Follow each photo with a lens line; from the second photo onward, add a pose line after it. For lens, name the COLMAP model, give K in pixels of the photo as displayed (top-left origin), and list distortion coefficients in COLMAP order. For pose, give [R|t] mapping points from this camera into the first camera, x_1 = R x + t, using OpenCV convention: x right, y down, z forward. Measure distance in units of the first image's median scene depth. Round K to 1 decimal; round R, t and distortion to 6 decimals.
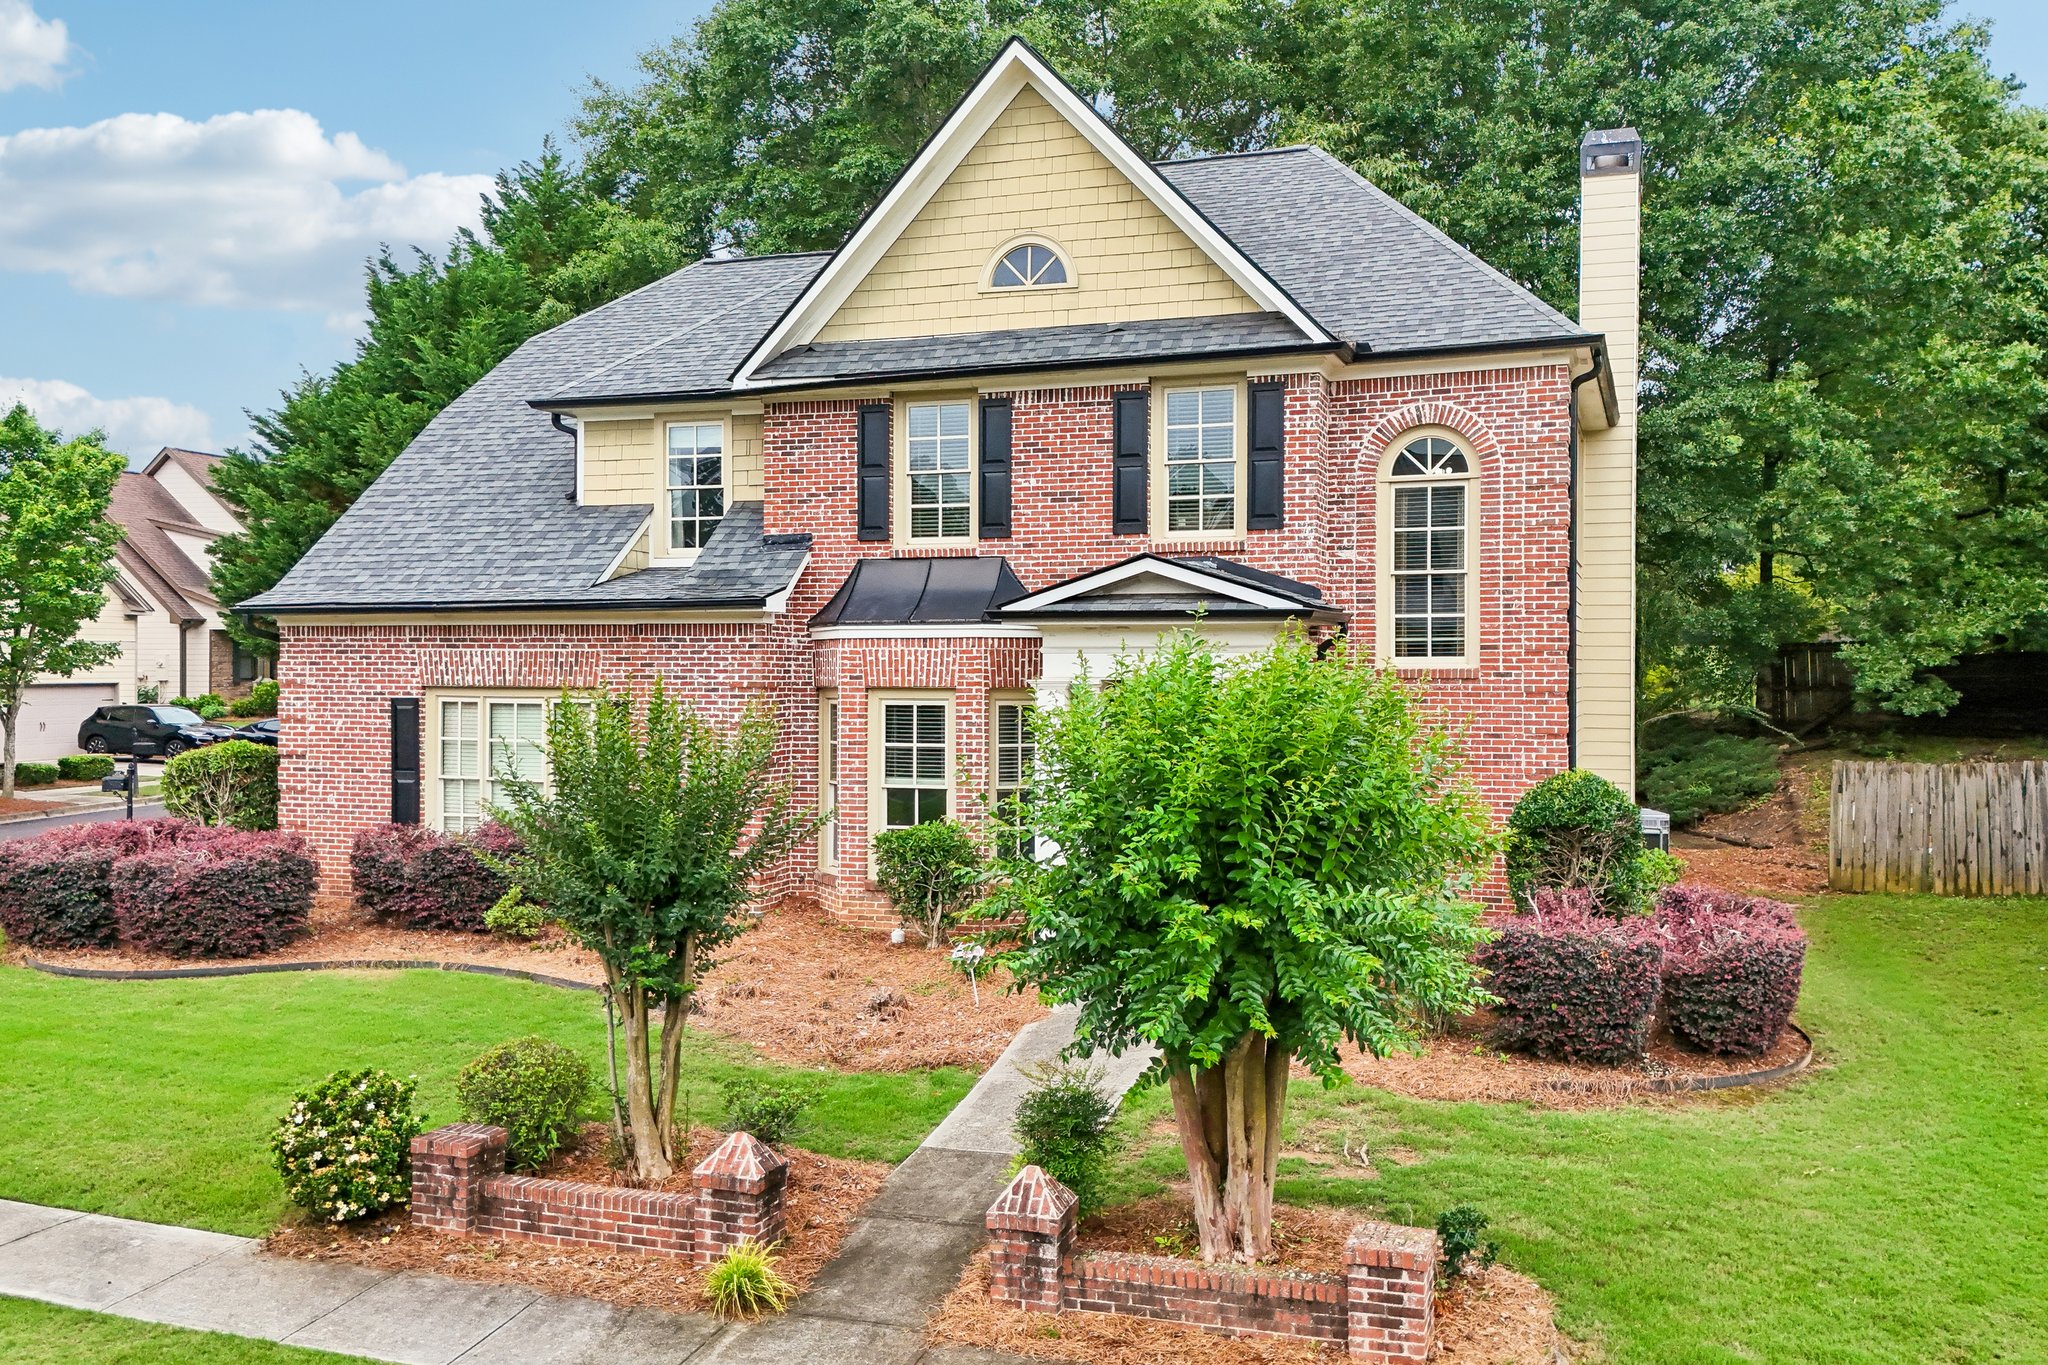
lens RADIAL K [[1779.0, 0, 999.0], [0, 1779.0, 667.1], [0, 0, 1]] dist [0.060878, -0.058224]
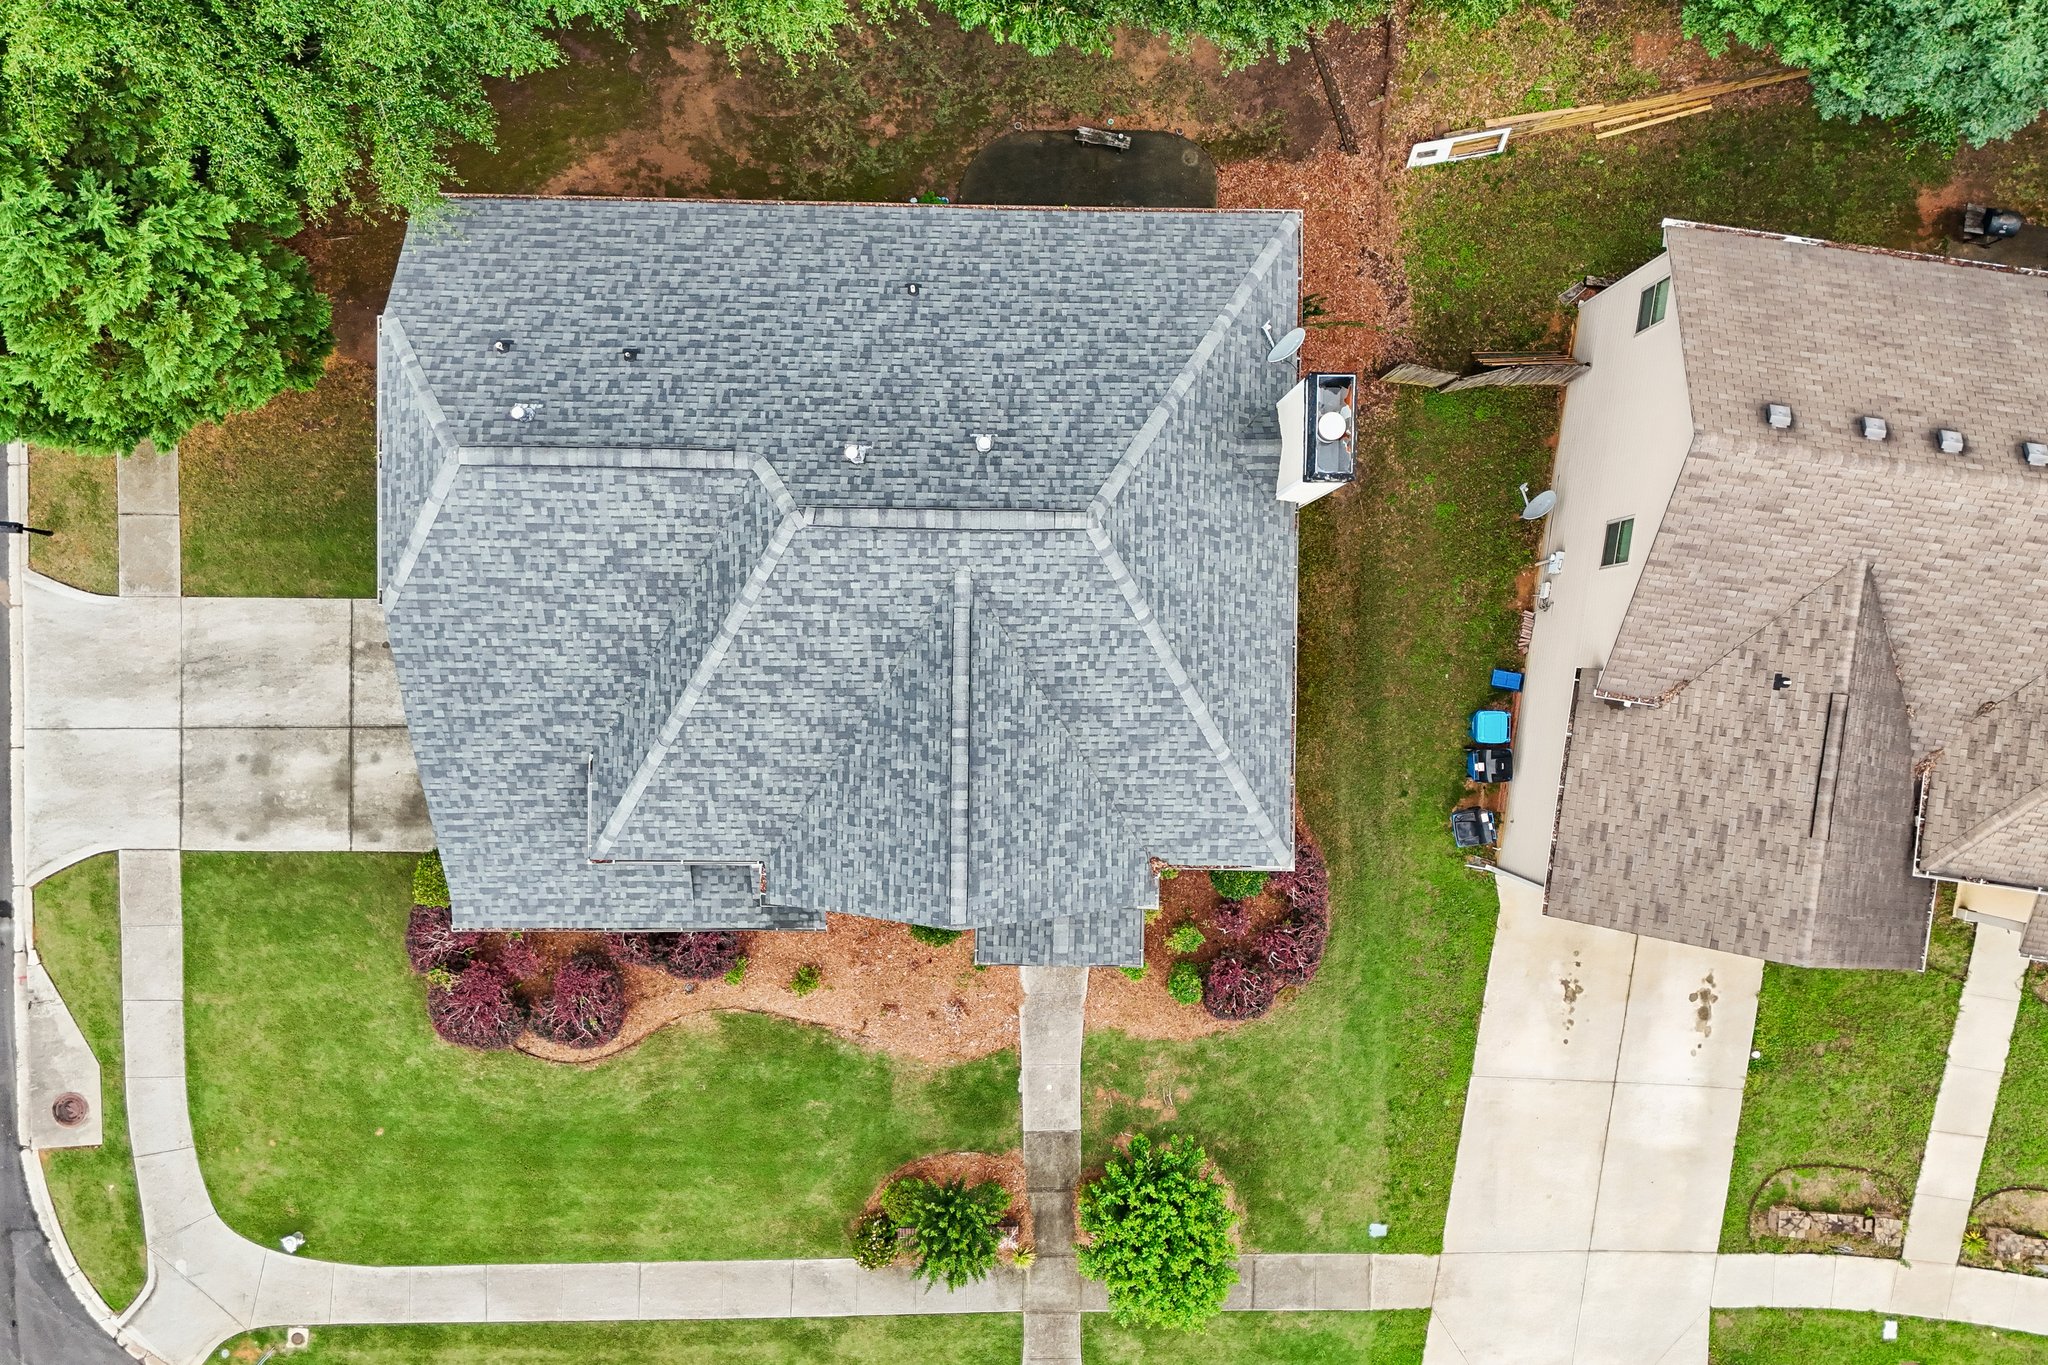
lens RADIAL K [[1793.0, 0, 997.1], [0, 1793.0, 664.4], [0, 0, 1]] dist [0.046741, -0.005015]
pose [[0.941230, -0.337632, 0.009564, 0.099385], [-0.008083, 0.005791, 0.999951, -1.843501], [-0.337671, -0.941260, 0.002722, 1.194217]]
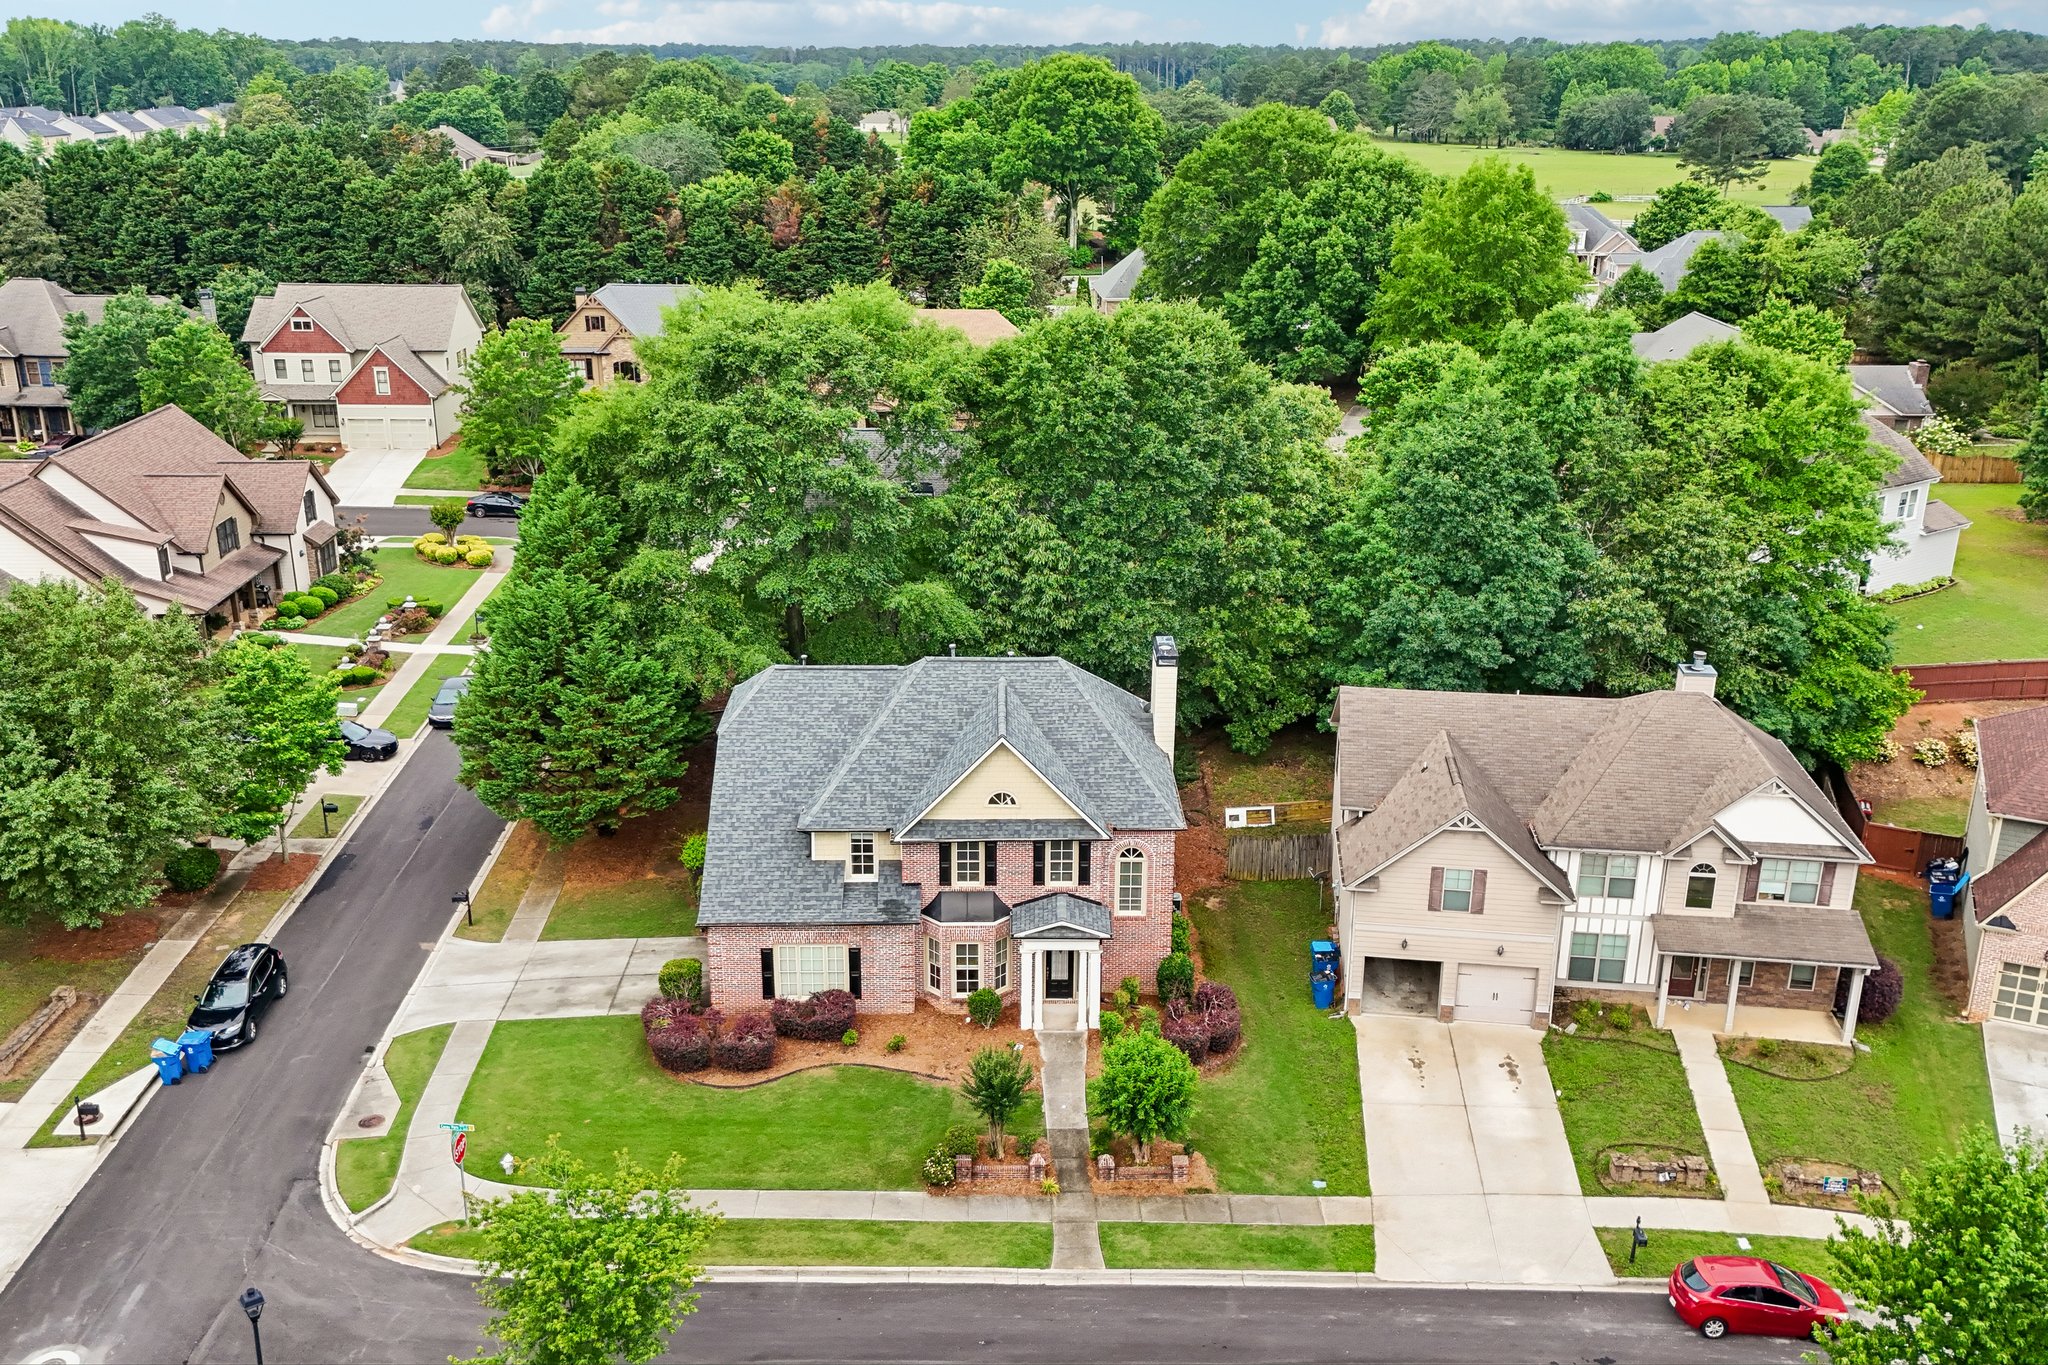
lens RADIAL K [[1745.1, 0, 980.6], [0, 1745.1, 676.0], [0, 0, 1]] dist [0.085630, -0.107698]
pose [[0.941149, -0.111787, 0.318972, -0.920864], [0.003357, 0.946767, 0.321901, -1.360751], [-0.337976, -0.301886, 0.891424, -1.493234]]
